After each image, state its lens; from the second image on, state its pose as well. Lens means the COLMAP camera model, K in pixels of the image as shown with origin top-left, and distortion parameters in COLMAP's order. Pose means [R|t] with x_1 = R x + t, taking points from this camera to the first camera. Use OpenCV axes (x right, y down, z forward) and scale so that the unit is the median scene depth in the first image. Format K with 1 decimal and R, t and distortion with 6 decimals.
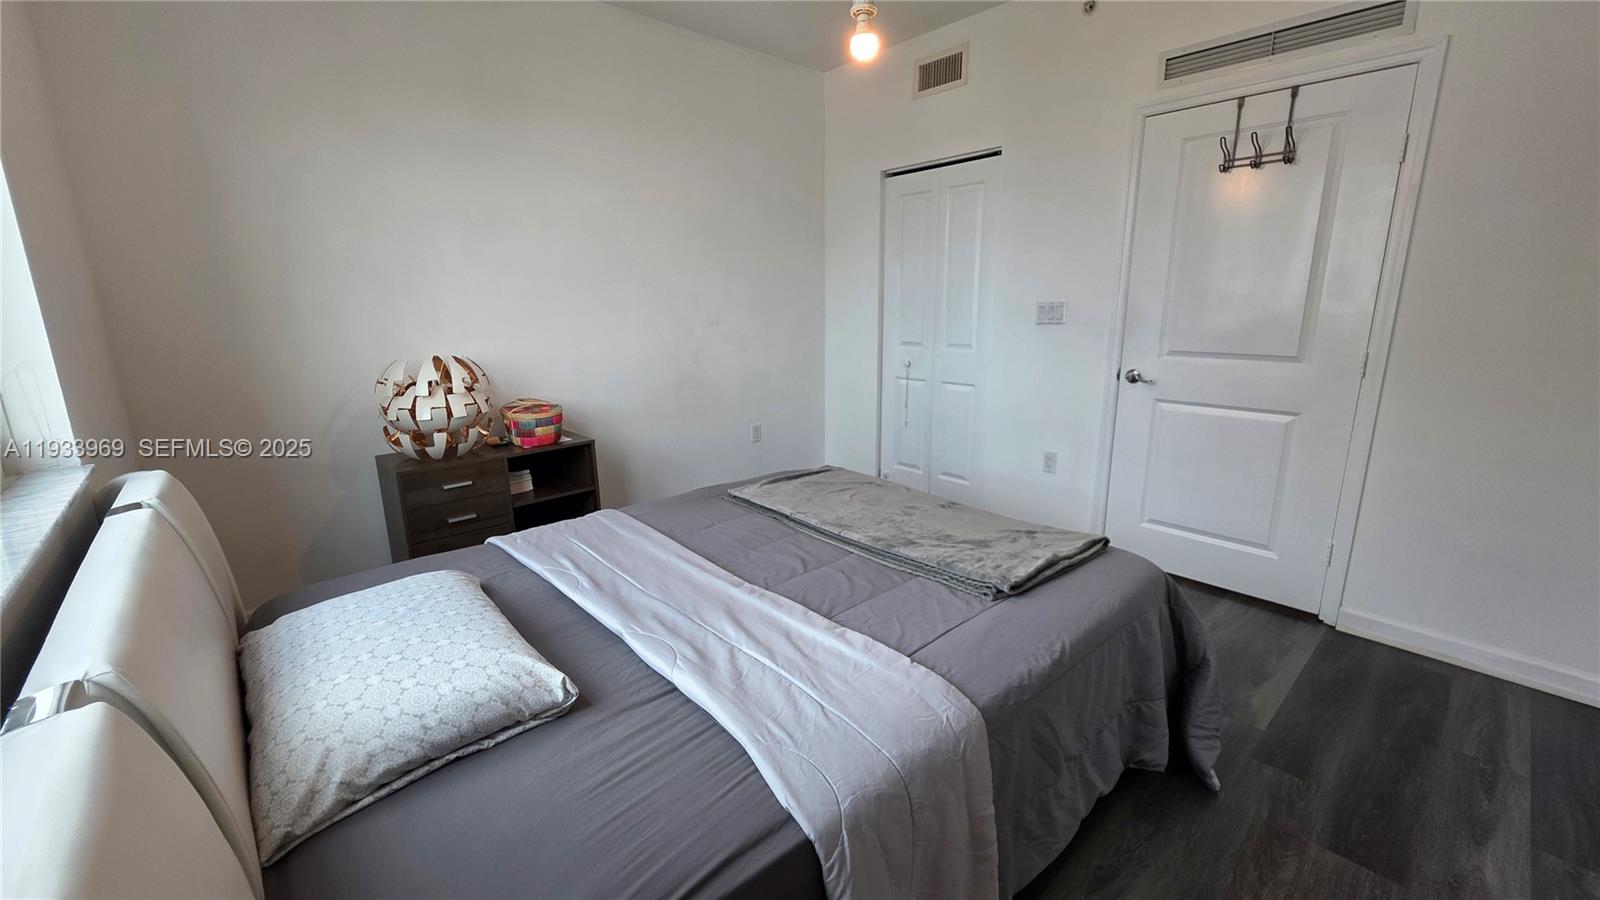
lens RADIAL K [[630.4, 0, 807.0], [0, 630.4, 450.1], [0, 0, 1]] dist [0.000583, 0.000047]
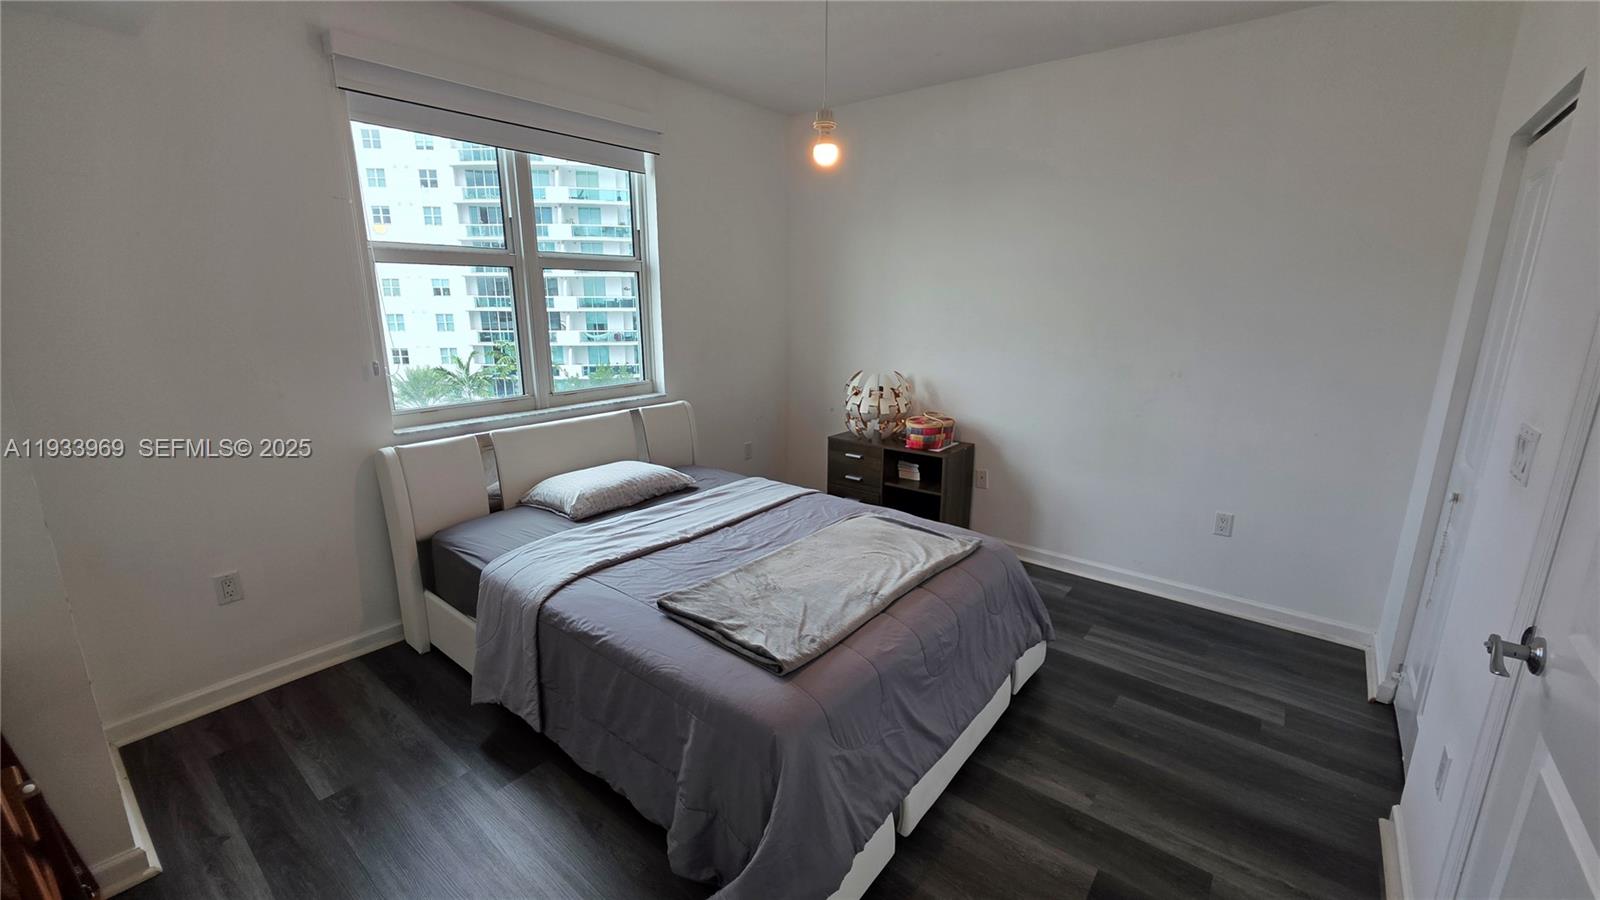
lens RADIAL K [[630.4, 0, 807.0], [0, 630.4, 450.1], [0, 0, 1]] dist [0.000583, 0.000047]
pose [[0.140256, 0.221702, -0.964975, 0.922112], [-0.216733, 0.957847, 0.188563, -0.229011], [0.966103, 0.182695, 0.182394, 0.609021]]
